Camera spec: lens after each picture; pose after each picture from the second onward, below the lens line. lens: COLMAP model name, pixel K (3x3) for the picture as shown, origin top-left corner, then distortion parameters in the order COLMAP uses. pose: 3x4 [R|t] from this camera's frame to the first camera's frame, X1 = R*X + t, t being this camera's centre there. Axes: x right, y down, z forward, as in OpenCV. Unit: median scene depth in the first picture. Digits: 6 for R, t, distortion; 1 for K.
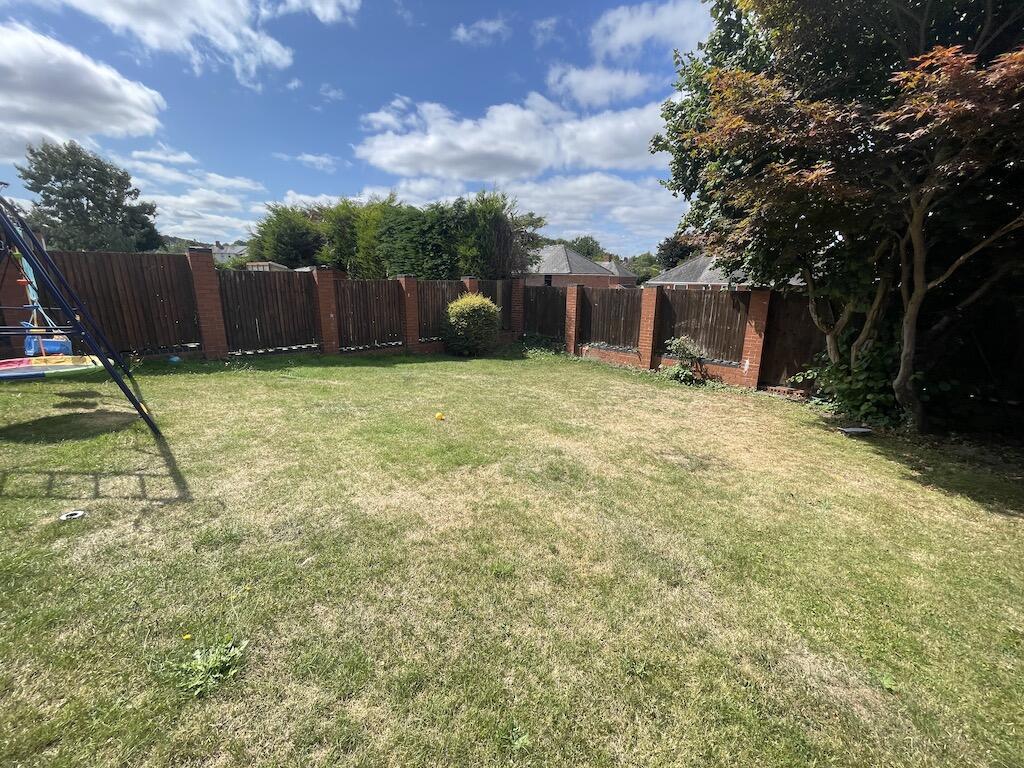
lens RADIAL K [[420.9, 0, 494.8], [0, 420.9, 384.0], [0, 0, 1]] dist [-0.001304, 0.000049]
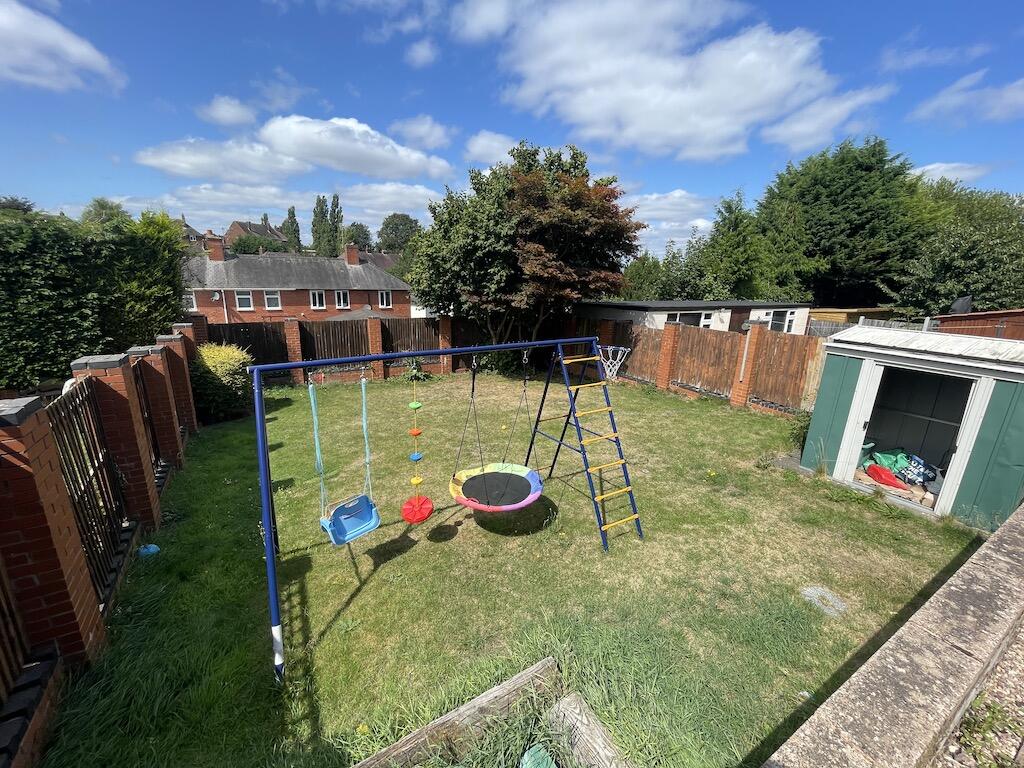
lens RADIAL K [[416.1, 0, 512.6], [0, 416.1, 381.5], [0, 0, 1]] dist [0.000049, 0.000015]
pose [[0.245425, -0.248146, 0.937118, -0.877207], [0.211562, 0.957092, 0.198029, -0.225298], [-0.946049, 0.149658, 0.287393, 0.254469]]
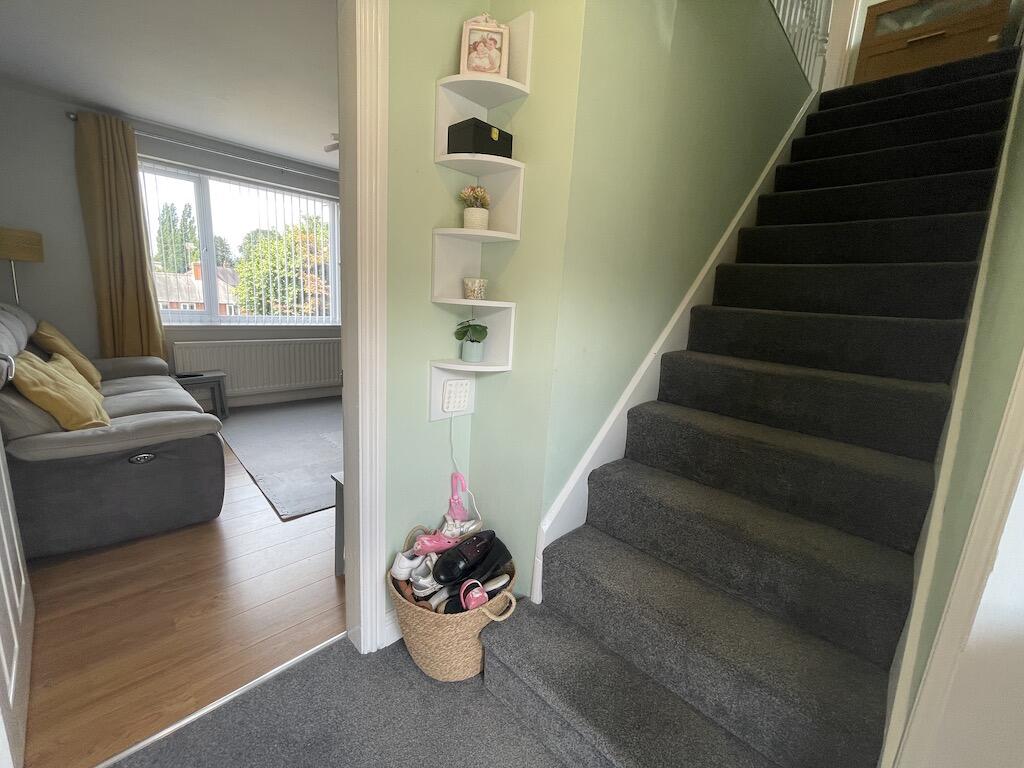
lens RADIAL K [[407.5, 0, 514.7], [0, 407.5, 388.4], [0, 0, 1]] dist [0.001241, -0.008953]
pose [[-0.022771, -0.223483, 0.974442, -1.686901], [0.189942, 0.955974, 0.223686, -0.081691], [-0.981531, 0.190181, 0.020680, -0.398668]]
